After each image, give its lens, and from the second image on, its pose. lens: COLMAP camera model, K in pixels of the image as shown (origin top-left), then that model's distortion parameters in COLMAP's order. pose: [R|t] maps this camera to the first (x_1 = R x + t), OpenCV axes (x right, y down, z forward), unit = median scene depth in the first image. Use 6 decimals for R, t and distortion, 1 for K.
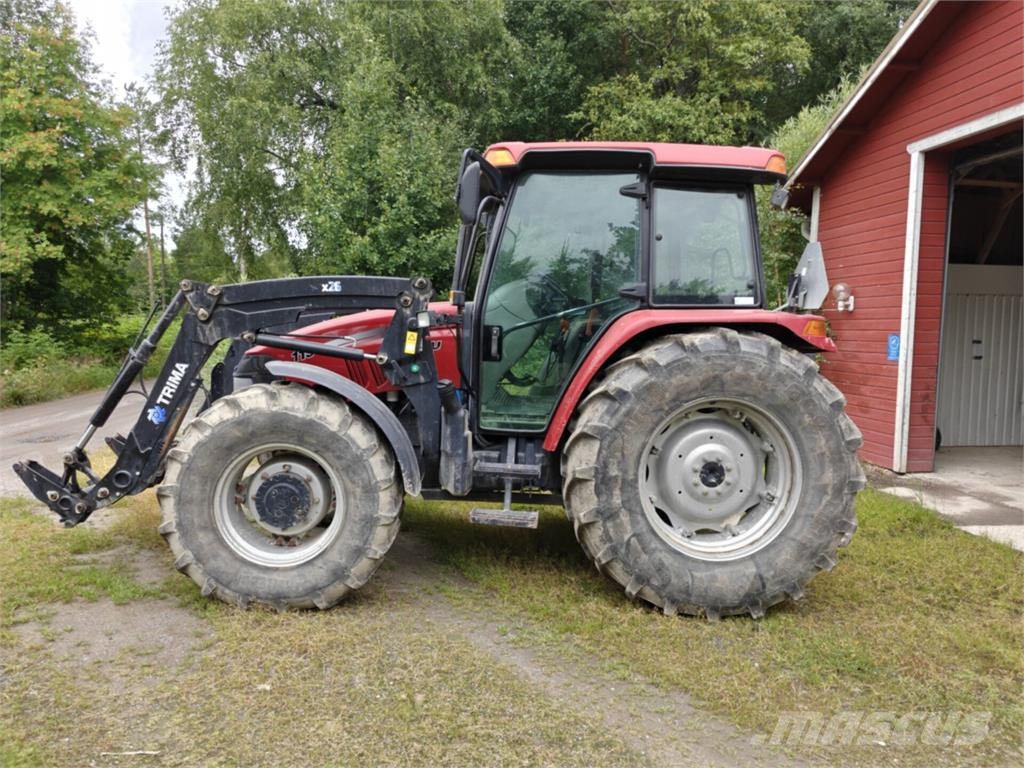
lens RADIAL K [[690.3, 0, 512.0], [0, 690.3, 384.0], [0, 0, 1]] dist [0.051021, -0.057434]
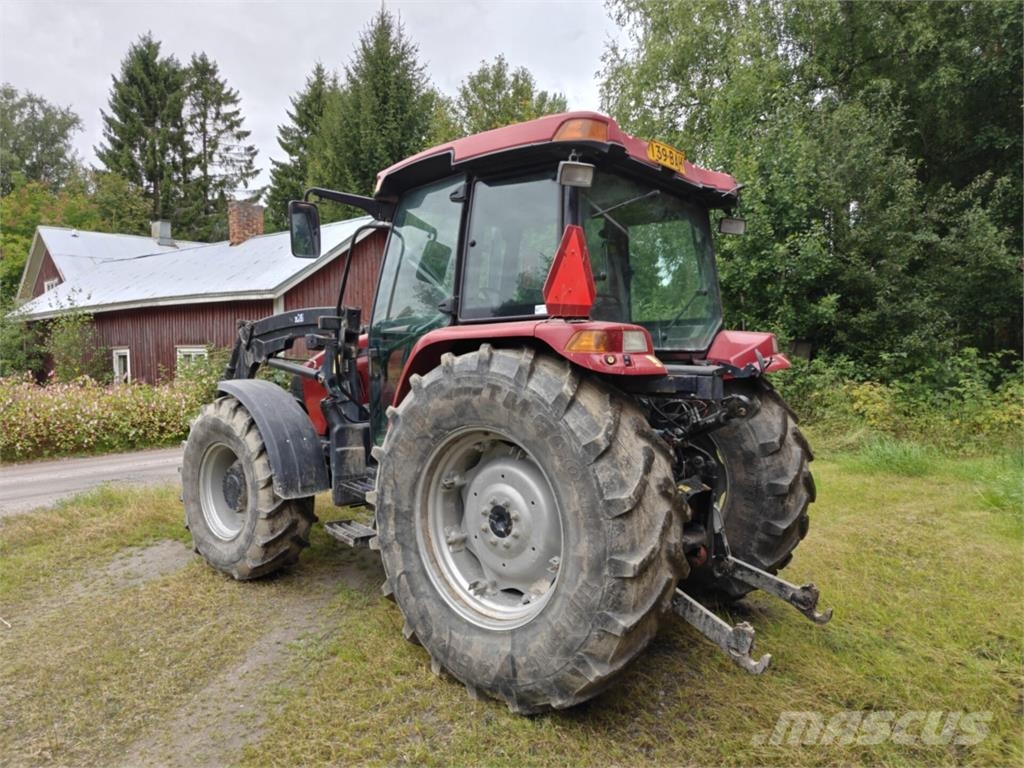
lens RADIAL K [[690.3, 0, 512.0], [0, 690.3, 384.0], [0, 0, 1]] dist [0.051021, -0.057434]
pose [[0.708554, 0.013674, -0.705524, 0.908451], [-0.036965, 0.999159, -0.017759, -0.019405], [0.704687, 0.038663, 0.708464, 0.436348]]
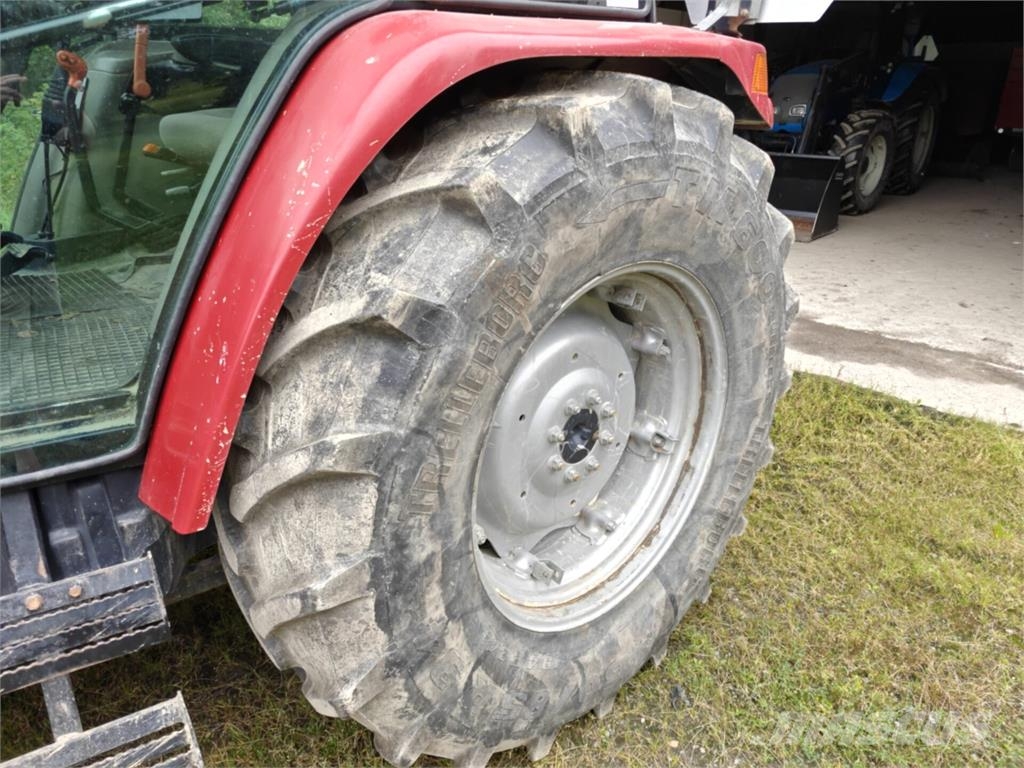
lens RADIAL K [[690.3, 0, 512.0], [0, 690.3, 384.0], [0, 0, 1]] dist [0.051021, -0.057434]
pose [[0.787498, -0.251710, 0.562573, 0.013337], [0.054470, 0.937651, 0.343283, -0.057538], [-0.613905, -0.239692, 0.752109, 0.726641]]
